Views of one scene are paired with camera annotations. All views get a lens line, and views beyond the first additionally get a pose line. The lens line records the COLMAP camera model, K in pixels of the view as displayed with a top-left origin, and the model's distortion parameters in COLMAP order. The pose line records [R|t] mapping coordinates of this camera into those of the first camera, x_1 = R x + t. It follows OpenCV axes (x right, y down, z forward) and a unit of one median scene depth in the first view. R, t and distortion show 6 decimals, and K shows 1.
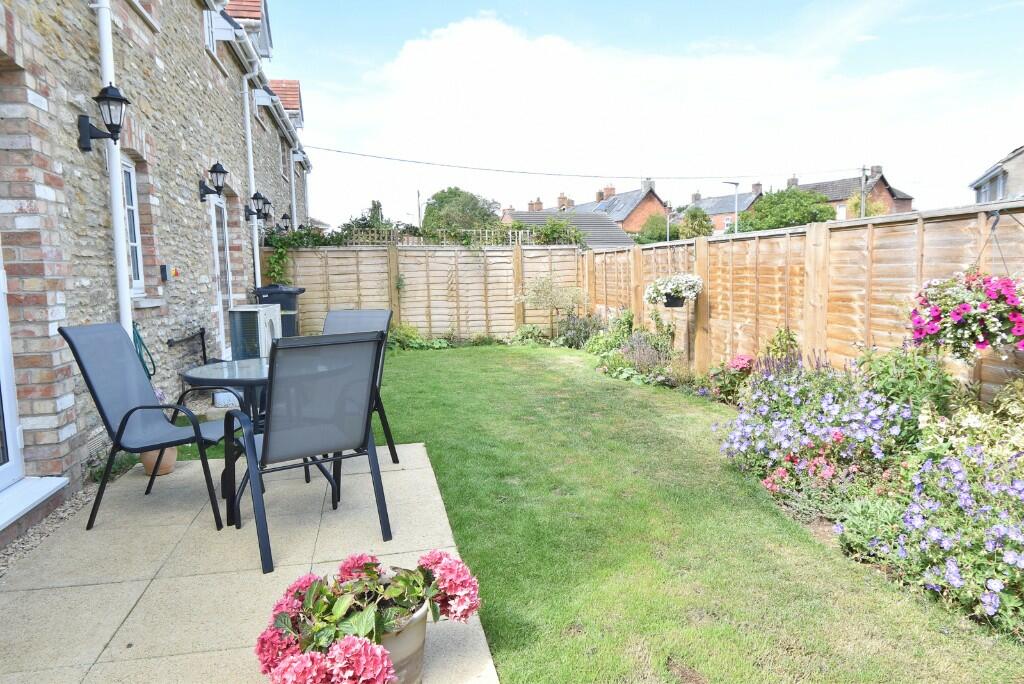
lens RADIAL K [[691.6, 0, 512.9], [0, 691.6, 341.9], [0, 0, 1]] dist [0.000616, 0.000115]
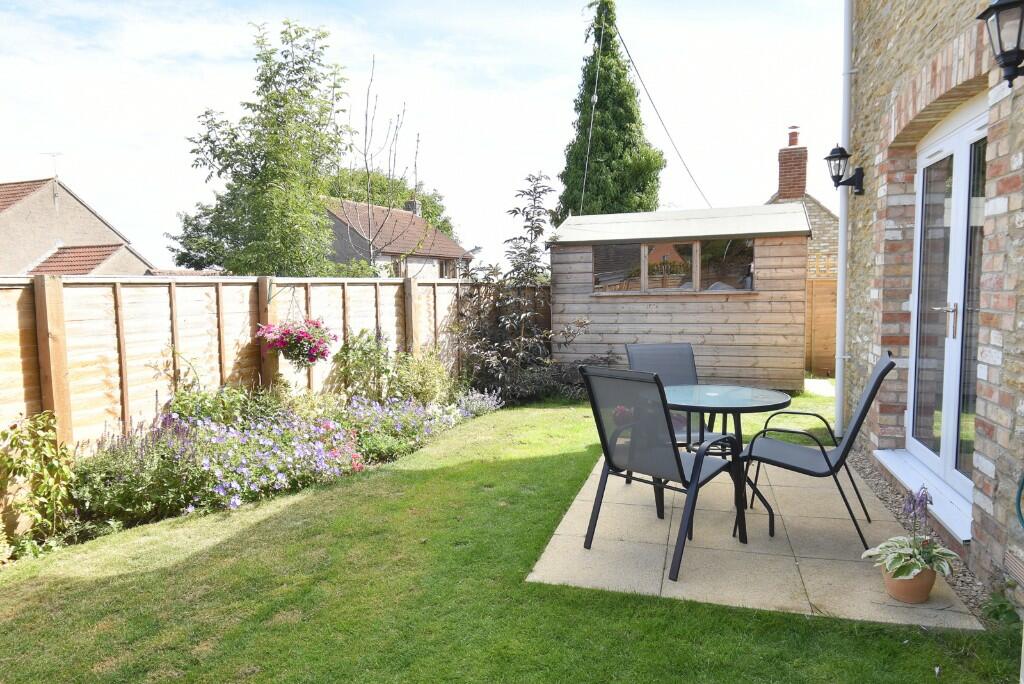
lens RADIAL K [[656.6, 0, 512.6], [0, 656.6, 340.6], [0, 0, 1]] dist [-0.000473, -0.000046]
pose [[-0.859166, -0.006741, 0.511652, -0.565264], [0.087283, 0.983328, 0.159521, -0.225981], [-0.504197, 0.181714, -0.844254, 1.897697]]
